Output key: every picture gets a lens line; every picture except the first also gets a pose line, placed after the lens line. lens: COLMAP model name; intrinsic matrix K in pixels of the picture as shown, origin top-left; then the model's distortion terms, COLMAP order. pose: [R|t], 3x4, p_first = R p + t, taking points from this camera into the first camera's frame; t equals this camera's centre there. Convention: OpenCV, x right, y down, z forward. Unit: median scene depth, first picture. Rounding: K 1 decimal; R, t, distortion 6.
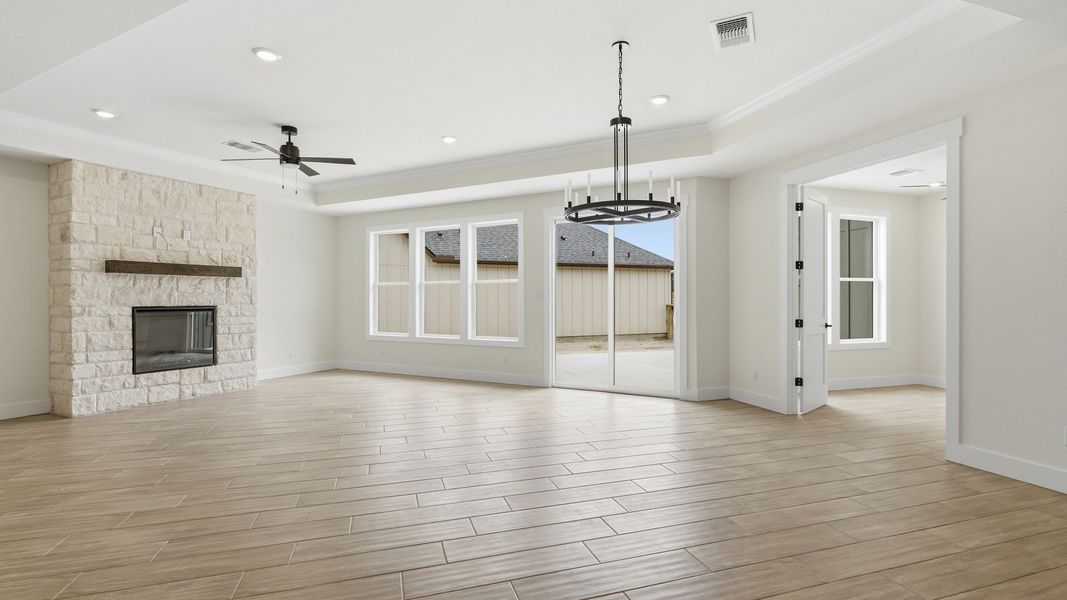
lens RADIAL K [[483.9, 0, 529.1], [0, 483.9, 299.1], [0, 0, 1]] dist [-0.007118, -0.000054]
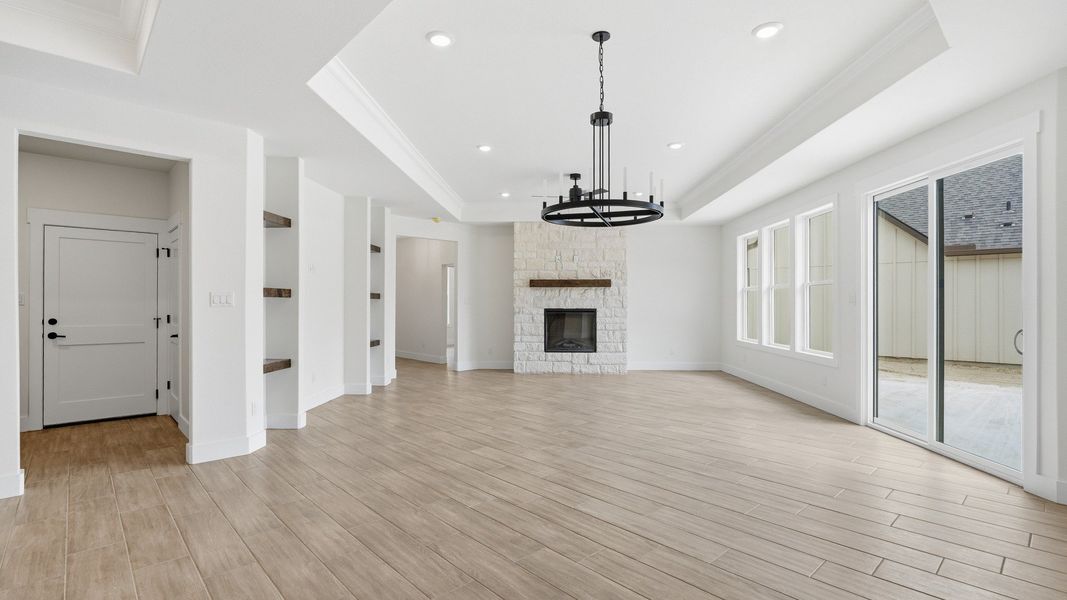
lens RADIAL K [[483.9, 0, 531.0], [0, 483.9, 305.2], [0, 0, 1]] dist [-0.007118, -0.000054]
pose [[0.448789, 0.006478, -0.893614, 0.521915], [-0.002066, 0.999979, 0.006212, -0.004699], [0.893635, -0.000941, 0.448793, 0.243387]]
